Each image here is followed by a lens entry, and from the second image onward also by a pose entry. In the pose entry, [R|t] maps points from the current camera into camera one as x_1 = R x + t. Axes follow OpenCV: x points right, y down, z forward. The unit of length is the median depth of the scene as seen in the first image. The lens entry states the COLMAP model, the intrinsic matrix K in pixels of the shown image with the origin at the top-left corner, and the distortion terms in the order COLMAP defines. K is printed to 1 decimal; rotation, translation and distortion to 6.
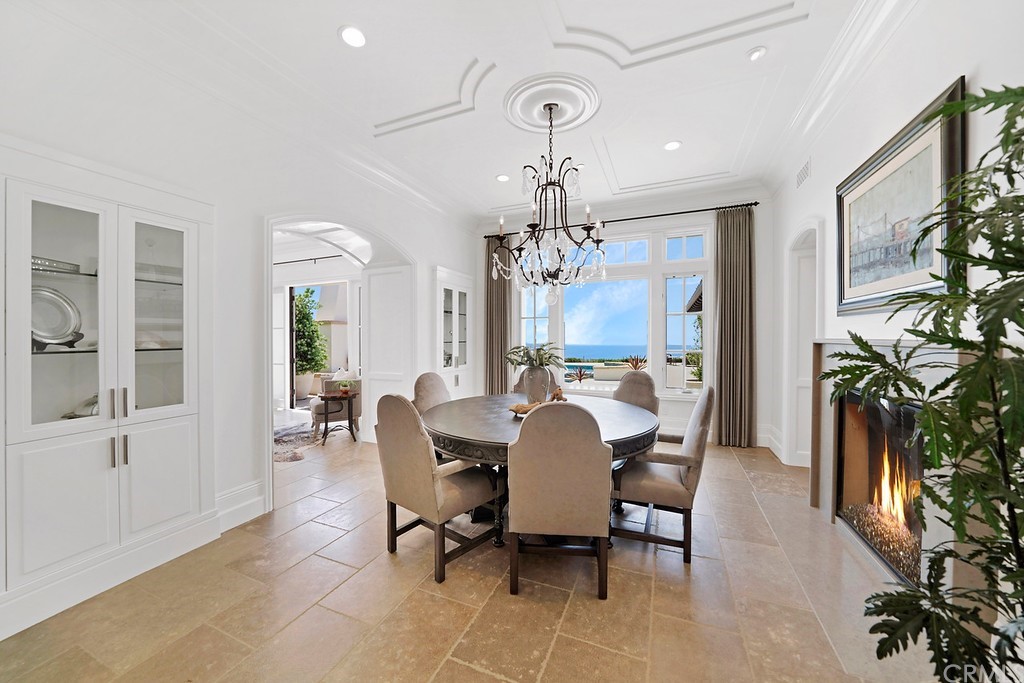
lens RADIAL K [[363.7, 0, 509.8], [0, 363.7, 340.4], [0, 0, 1]] dist [0.000592, -0.000343]
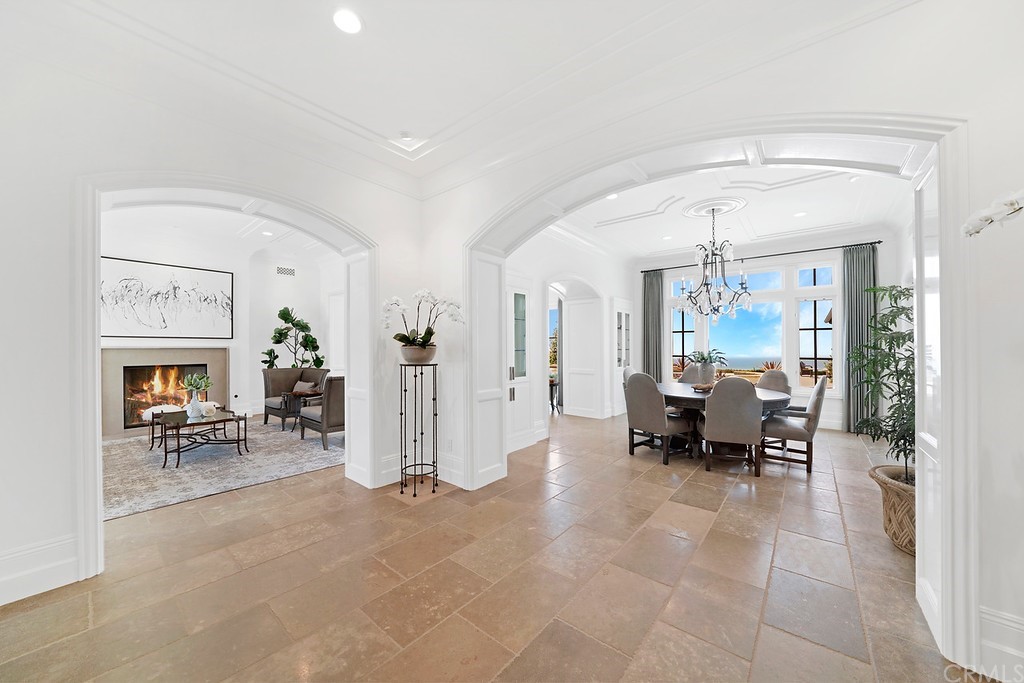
lens RADIAL K [[363.7, 0, 516.7], [0, 363.7, 337.7], [0, 0, 1]] dist [0.000592, -0.000343]
pose [[0.963102, -0.000303, -0.269135, -0.323871], [-0.008939, 0.999412, -0.033111, 0.018550], [0.268987, 0.034295, 0.962533, -0.879127]]
